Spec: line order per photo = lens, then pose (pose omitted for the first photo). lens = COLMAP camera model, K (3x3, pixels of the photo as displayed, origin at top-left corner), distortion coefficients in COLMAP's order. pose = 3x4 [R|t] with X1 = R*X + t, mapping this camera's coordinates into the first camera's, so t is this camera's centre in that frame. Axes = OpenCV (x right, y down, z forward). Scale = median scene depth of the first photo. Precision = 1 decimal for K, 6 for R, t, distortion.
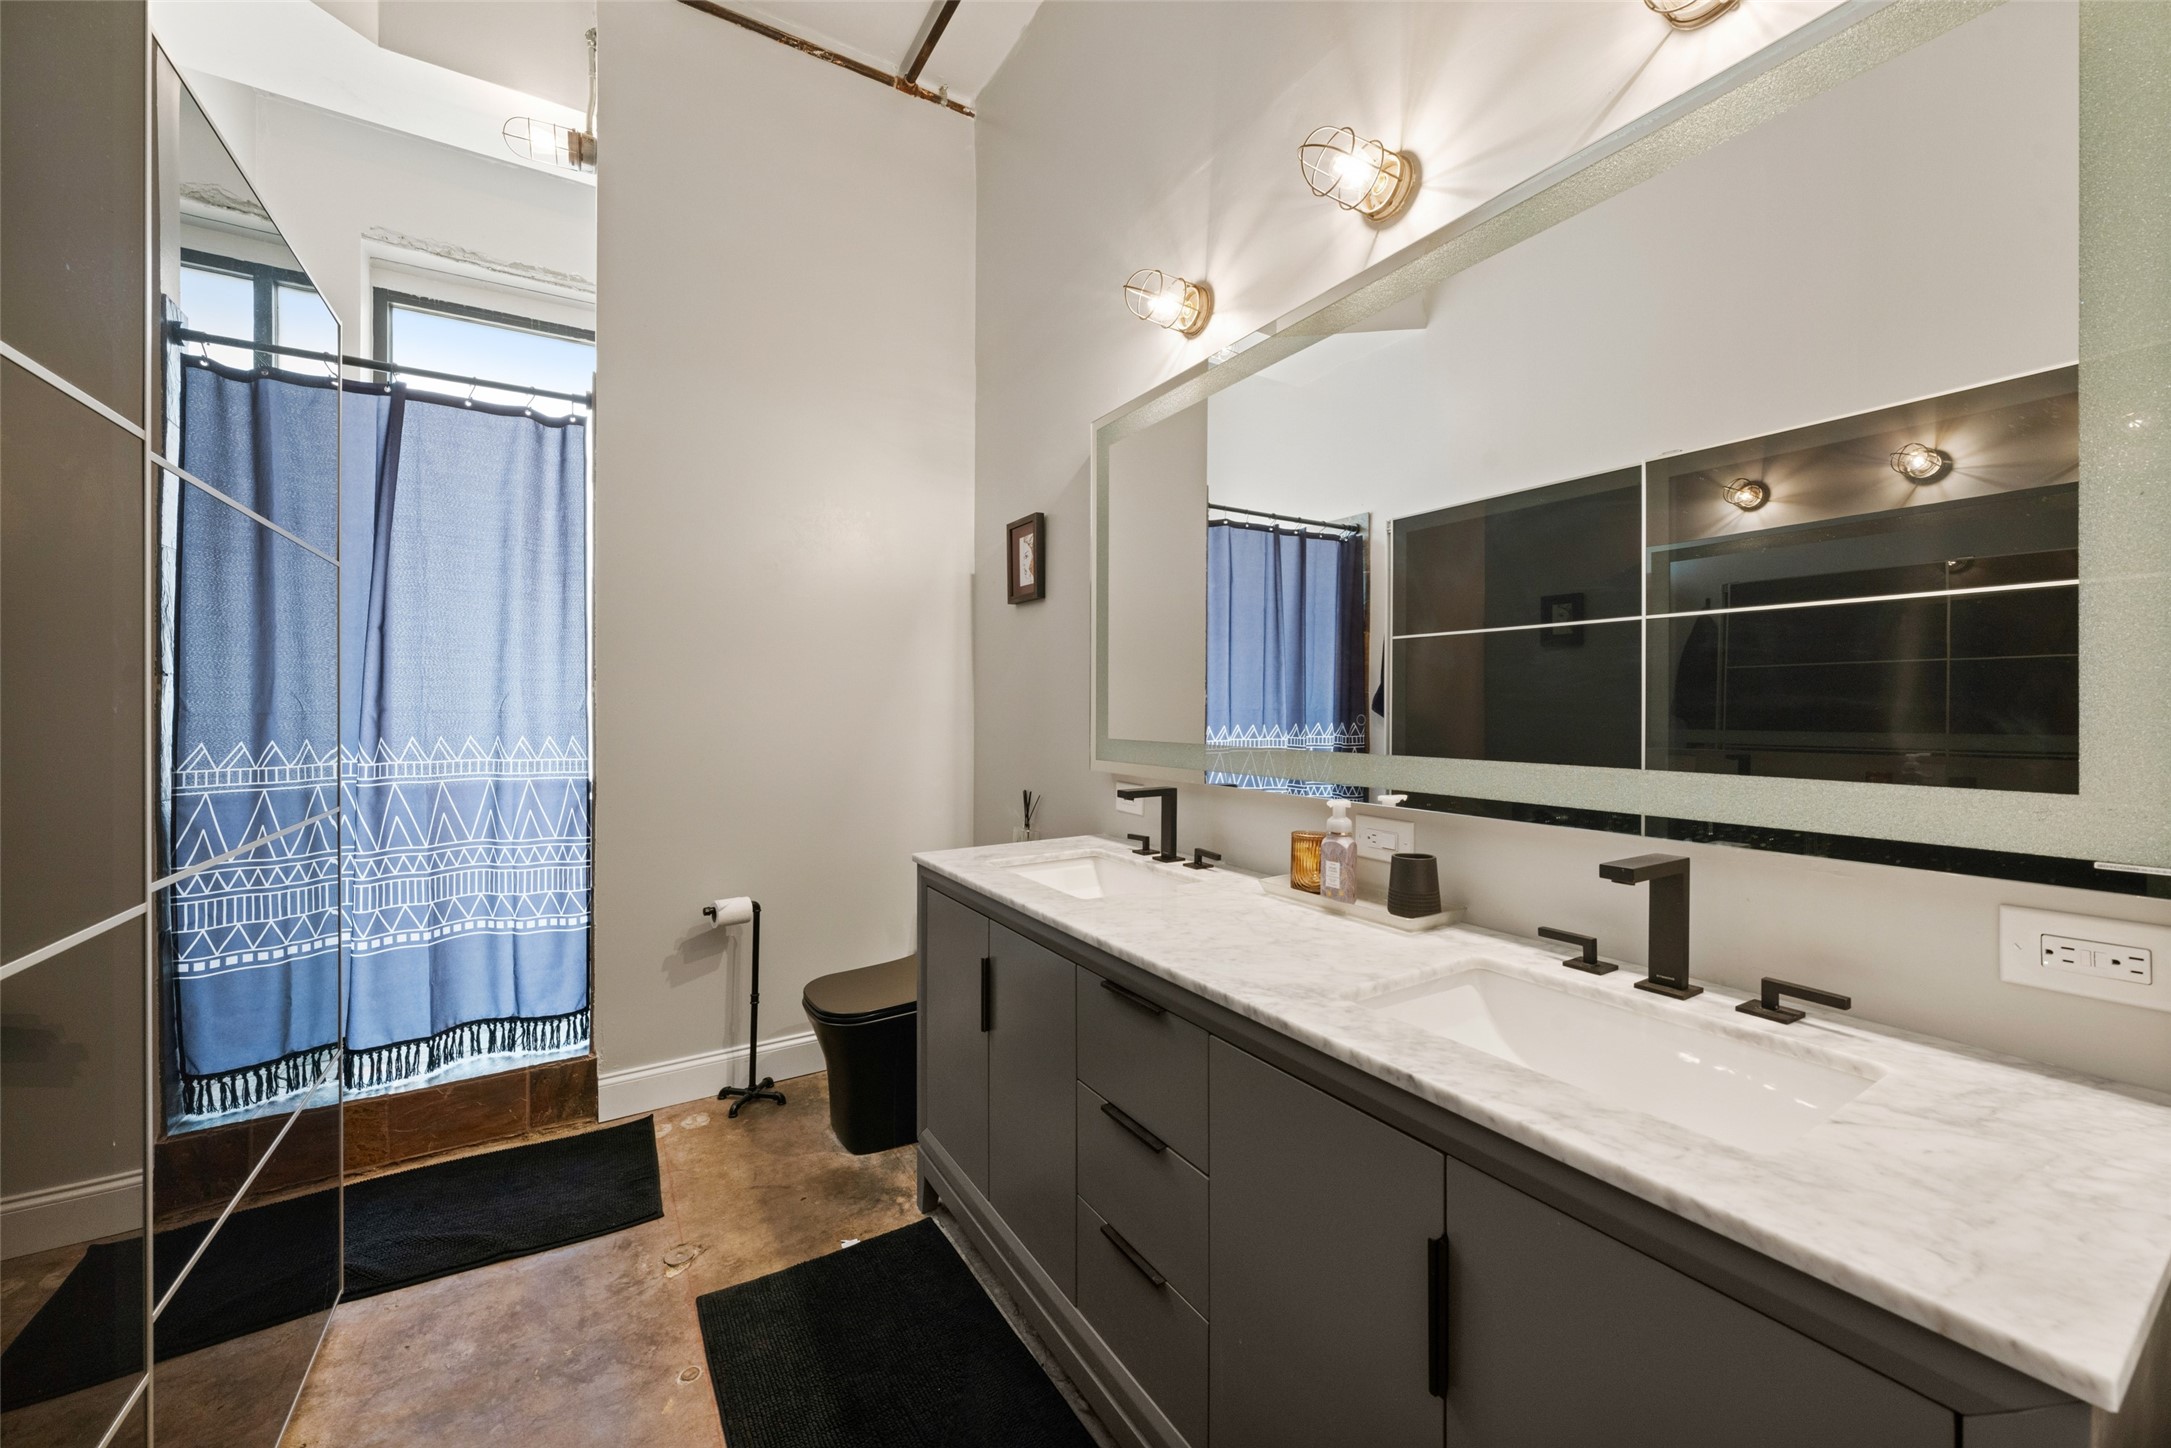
lens RADIAL K [[782.1, 0, 1076.2], [0, 782.1, 707.2], [0, 0, 1]] dist [0.000141, -0.000240]
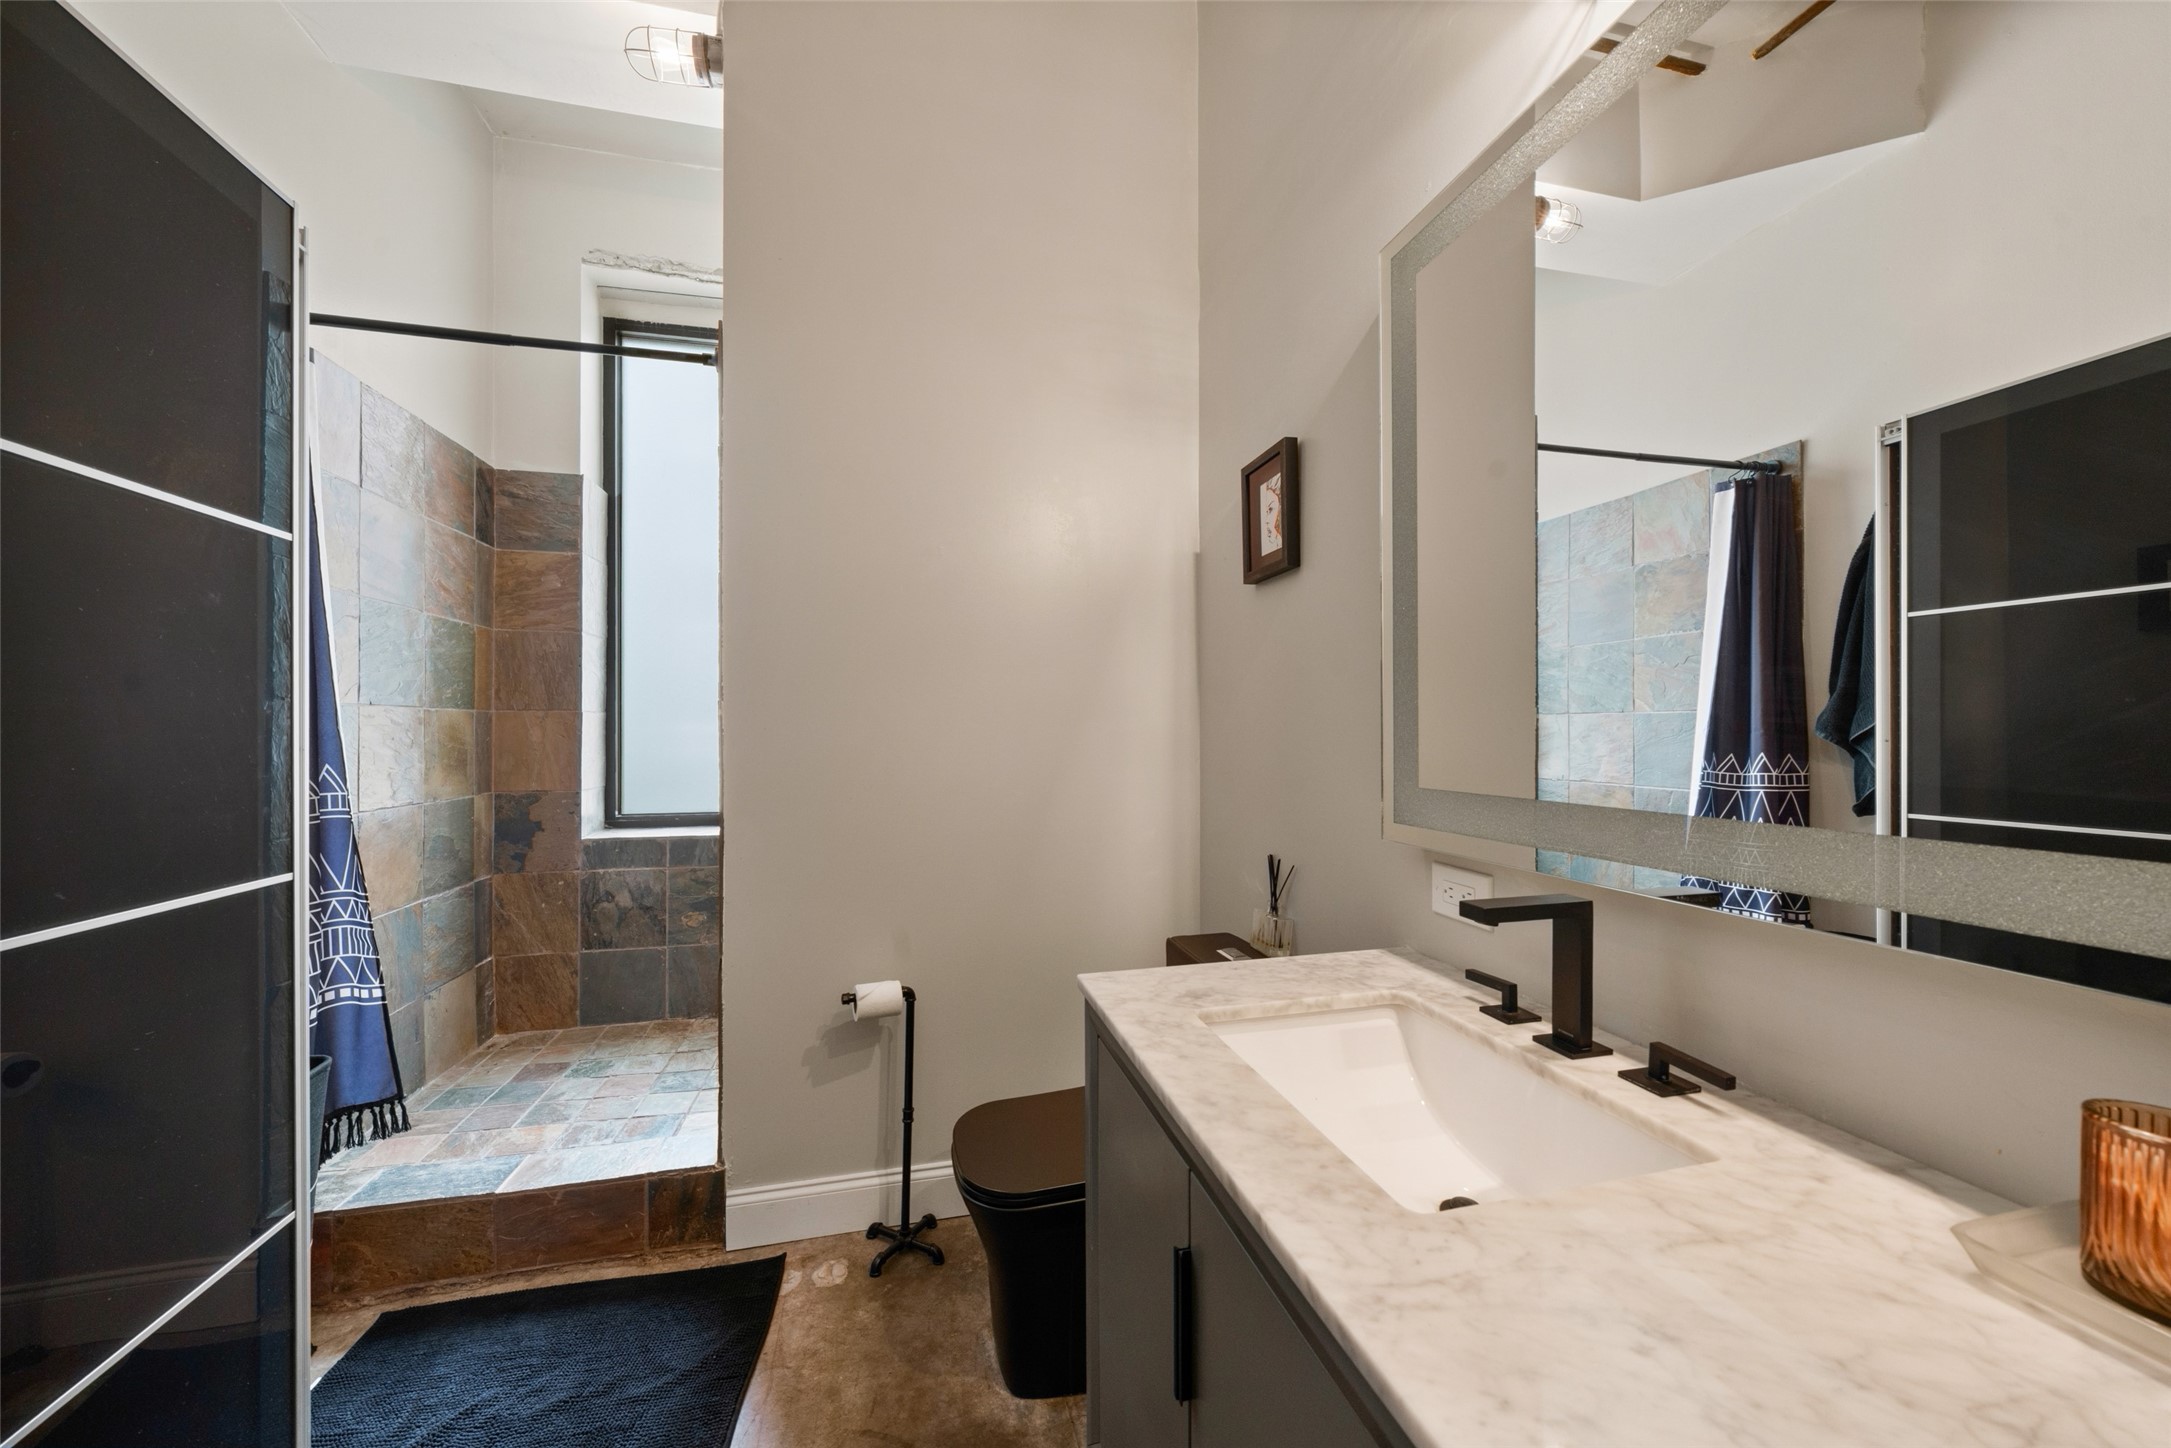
lens RADIAL K [[782.1, 0, 1067.5], [0, 782.1, 723.2], [0, 0, 1]] dist [0.000141, -0.000240]
pose [[0.947374, -0.006967, -0.320052, -0.017091], [0.003348, 0.999924, -0.011856, -0.000679], [0.320111, 0.010161, 0.947326, 0.345643]]
